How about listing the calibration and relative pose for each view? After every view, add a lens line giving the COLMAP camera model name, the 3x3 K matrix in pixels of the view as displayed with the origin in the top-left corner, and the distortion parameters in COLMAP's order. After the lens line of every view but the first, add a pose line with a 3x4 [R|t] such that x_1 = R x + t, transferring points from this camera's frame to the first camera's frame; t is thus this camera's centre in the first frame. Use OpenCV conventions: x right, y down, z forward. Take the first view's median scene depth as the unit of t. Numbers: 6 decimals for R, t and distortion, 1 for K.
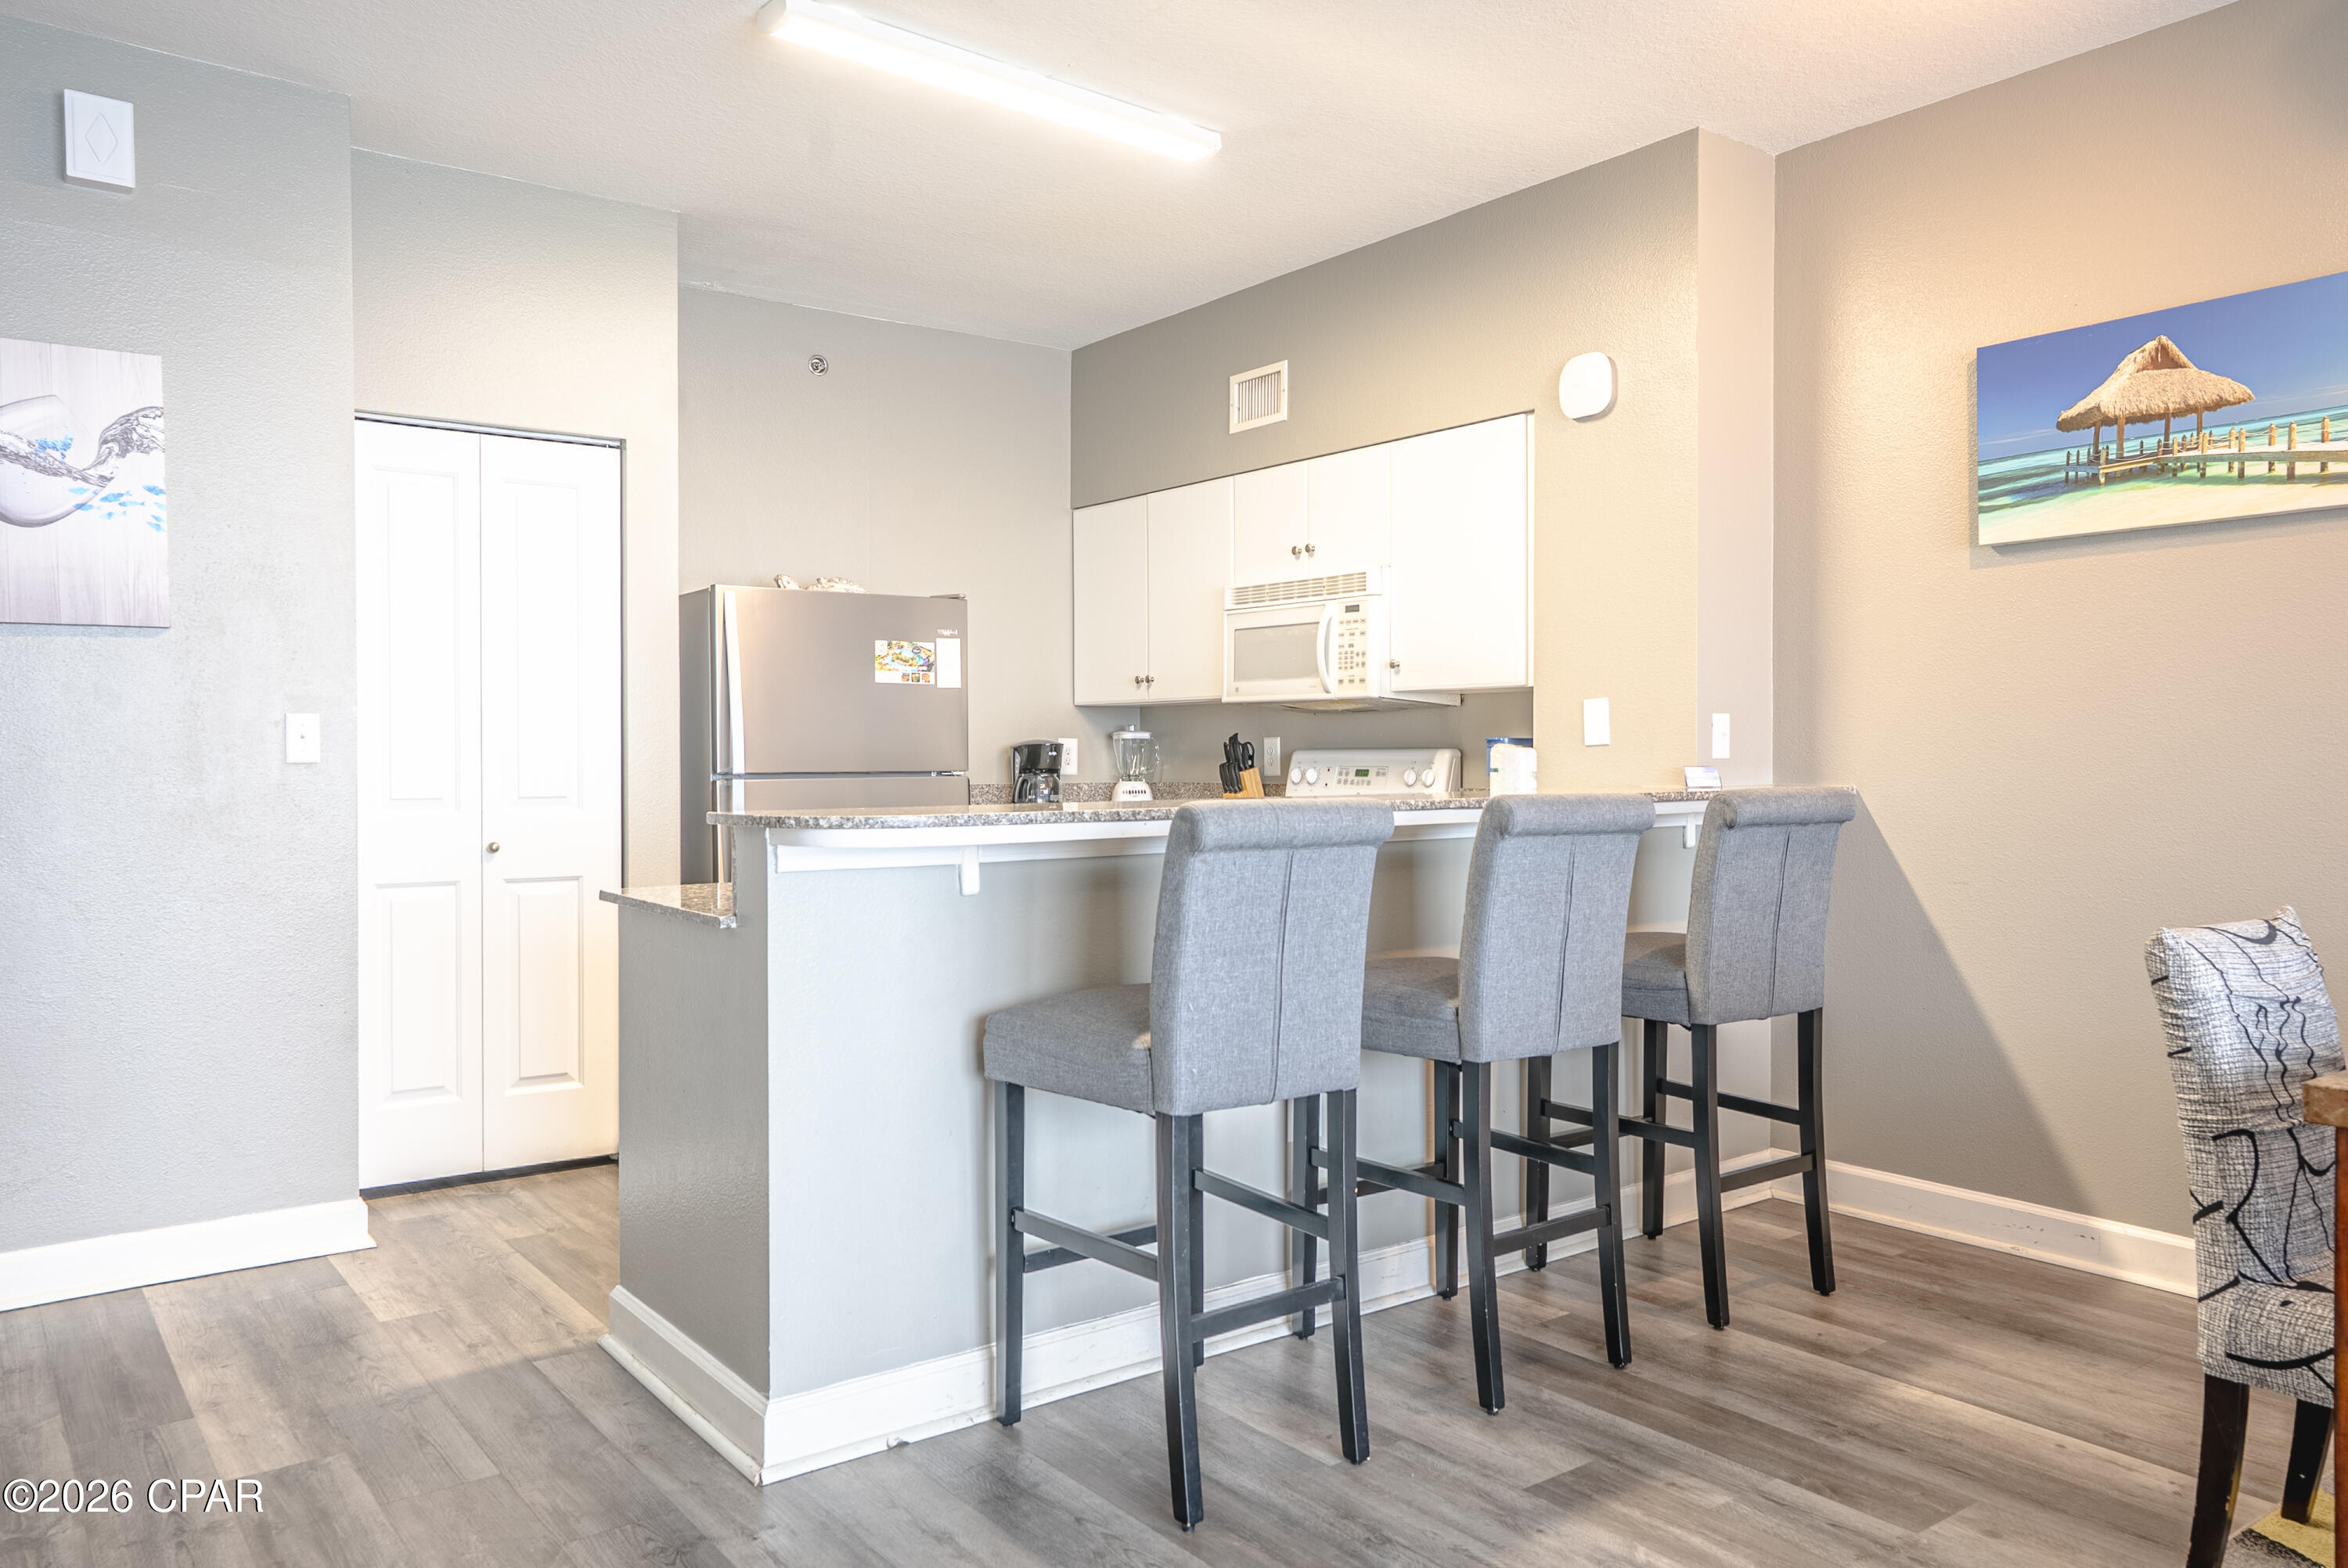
lens RADIAL K [[1681.3, 0, 1180.5], [0, 1681.3, 774.4], [0, 0, 1]] dist [0.000056, 0.028027]
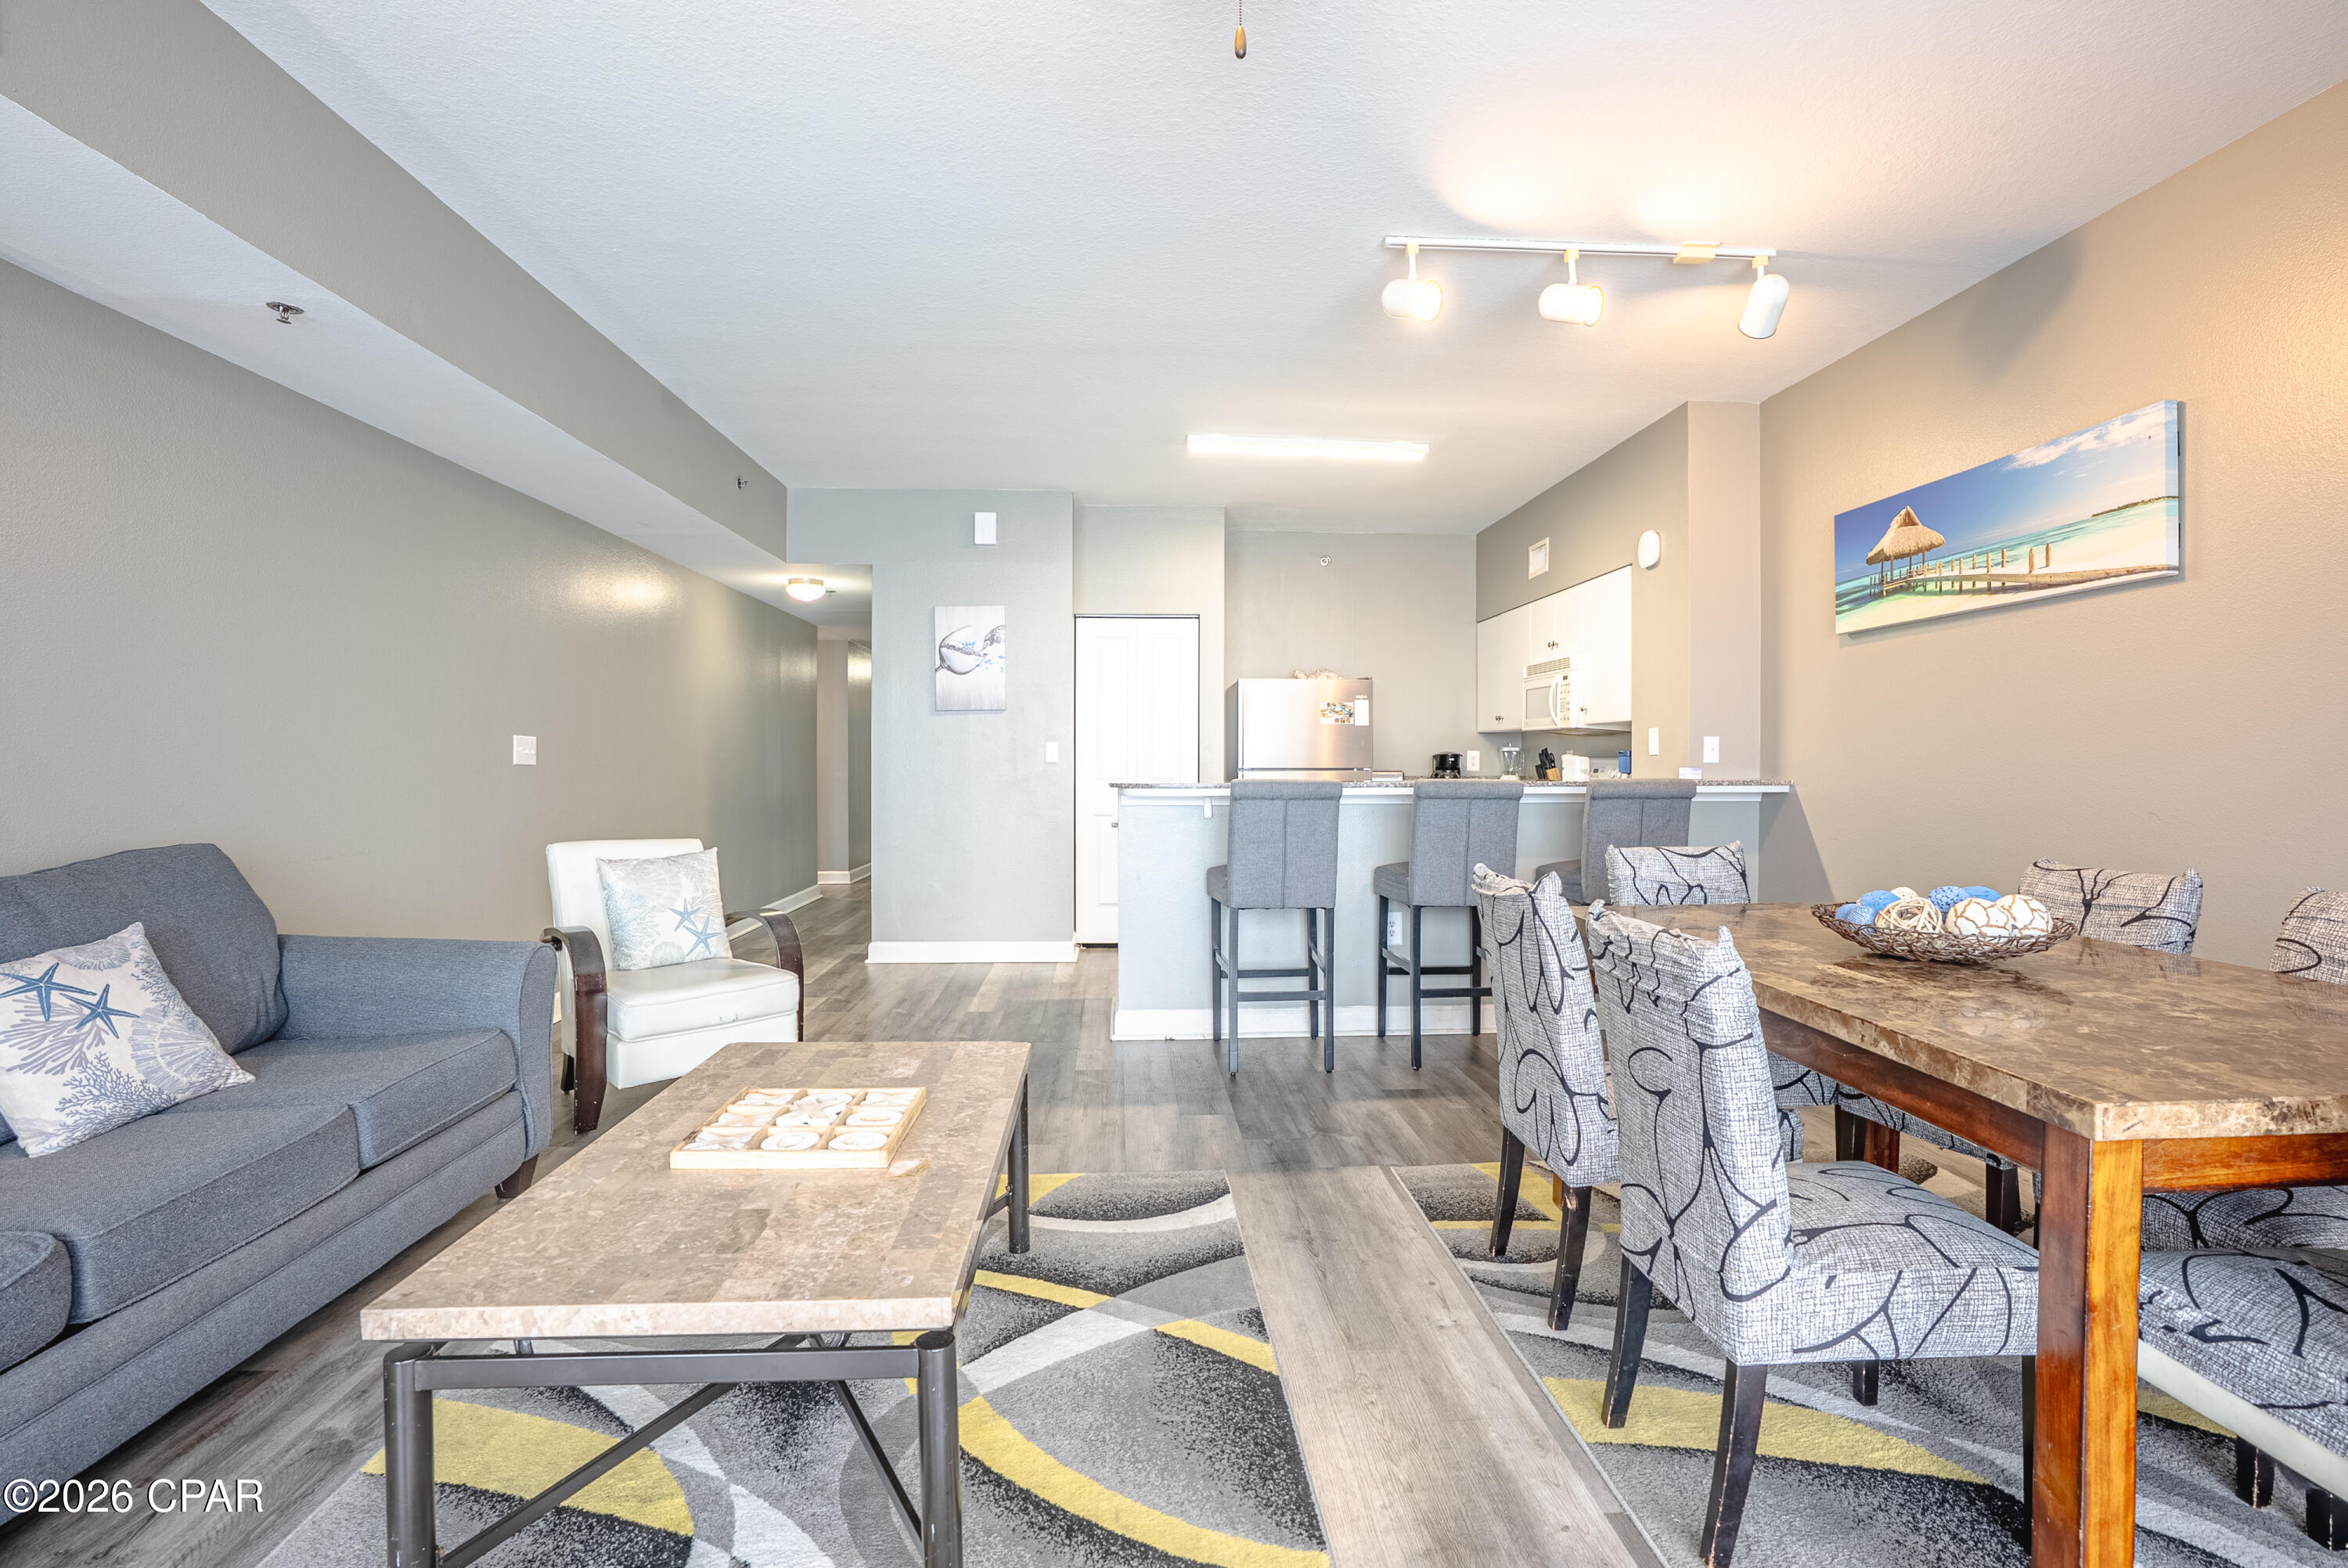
lens RADIAL K [[1094.2, 0, 1173.2], [0, 1094.2, 778.3], [0, 0, 1]] dist [-0.059614, 0.021670]
pose [[0.827996, 0.012133, -0.560603, 0.563372], [-0.008990, 0.999925, 0.008363, 0.002086], [0.560663, -0.001885, 0.828042, -0.249923]]
